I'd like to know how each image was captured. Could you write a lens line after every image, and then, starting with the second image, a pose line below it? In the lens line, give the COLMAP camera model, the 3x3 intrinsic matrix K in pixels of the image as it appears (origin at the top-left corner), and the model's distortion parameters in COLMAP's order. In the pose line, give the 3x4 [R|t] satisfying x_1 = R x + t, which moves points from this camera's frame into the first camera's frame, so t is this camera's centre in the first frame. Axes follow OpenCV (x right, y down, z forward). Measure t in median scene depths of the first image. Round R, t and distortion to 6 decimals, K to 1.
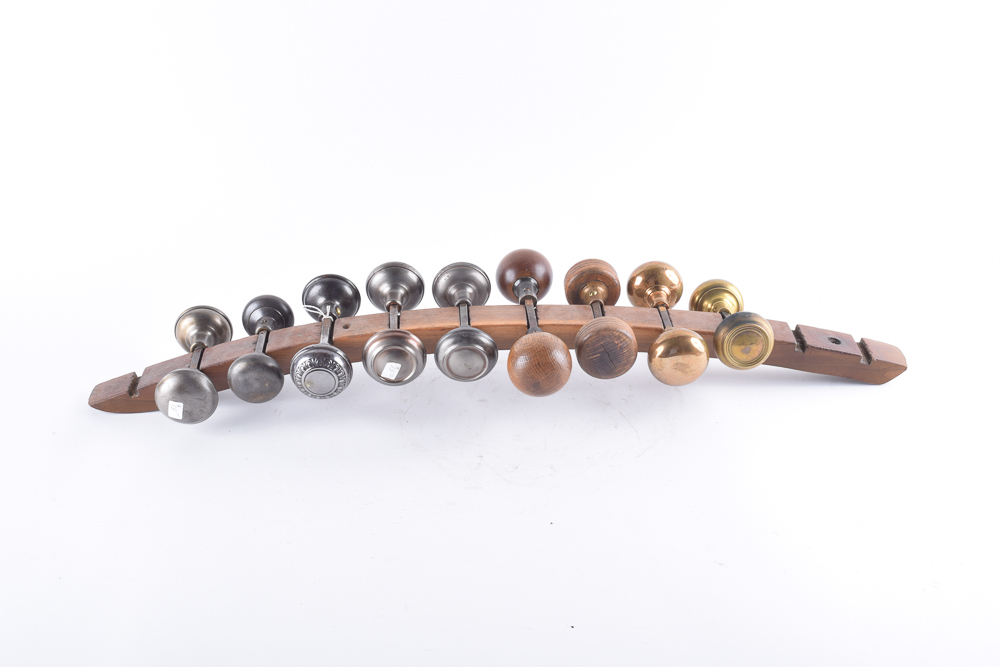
lens RADIAL K [[1471.9, 0, 500.0], [0, 1471.9, 333.5], [0, 0, 1]] dist [-0.001031, -0.005763]
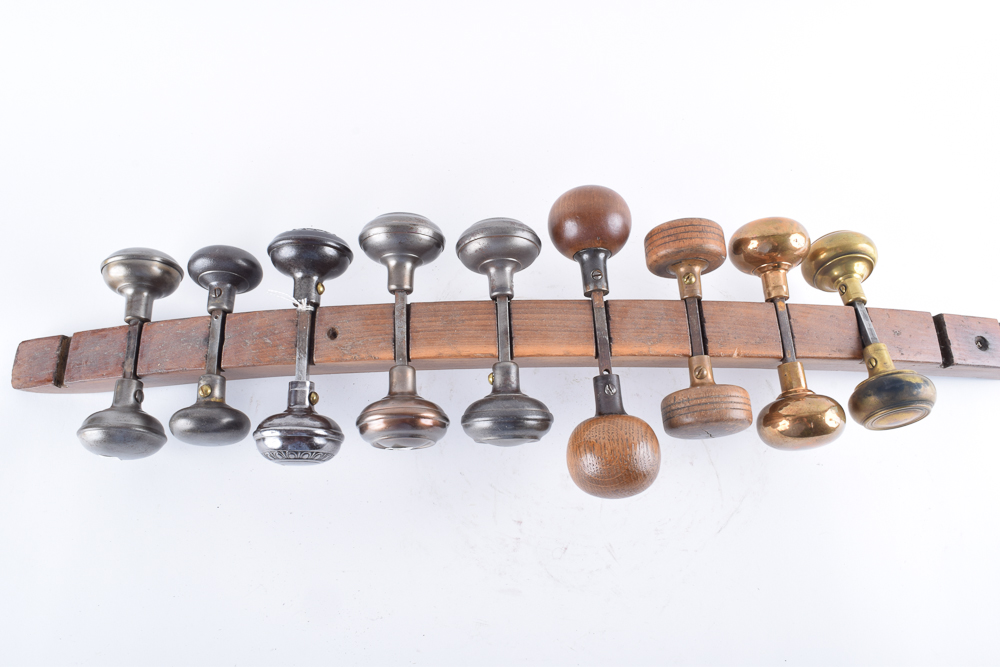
lens RADIAL K [[756.3, 0, 500.0], [0, 756.3, 333.5], [0, 0, 1]] dist [-0.079940, 0.000616]
pose [[0.998726, 0.027064, 0.042581, -0.041065], [-0.048302, 0.756716, 0.651957, -0.239444], [-0.014577, -0.653184, 0.757059, 0.733709]]
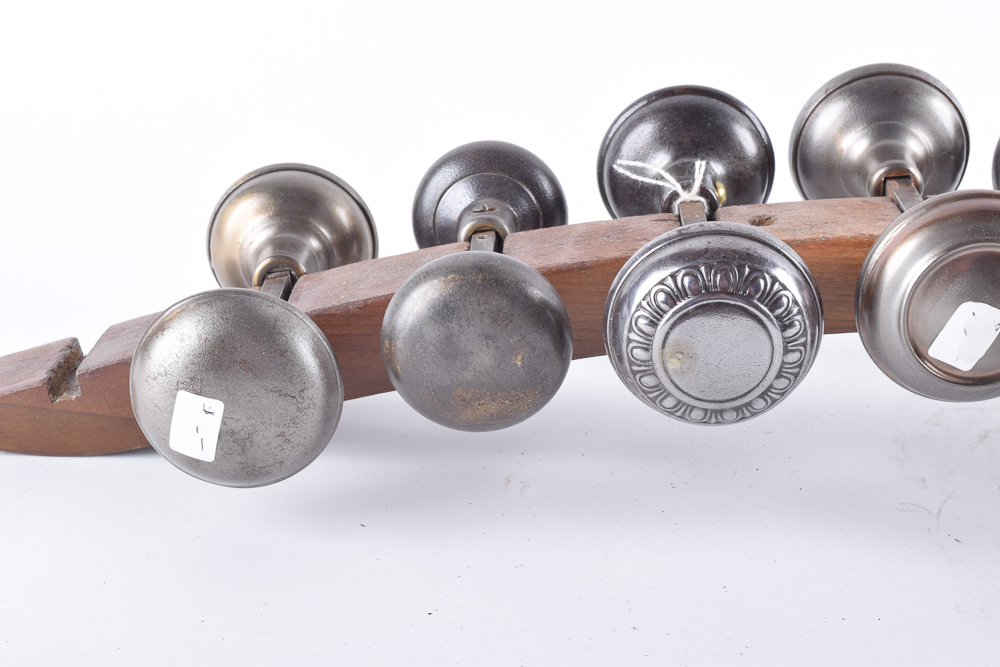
lens RADIAL K [[1762.1, 0, 500.0], [0, 1762.1, 333.5], [0, 0, 1]] dist [0.017620, 0.070999]
pose [[0.996851, 0.070465, -0.036371, -0.144700], [-0.075085, 0.986257, -0.147172, 0.077908], [0.025501, 0.149440, 0.988442, 0.635193]]
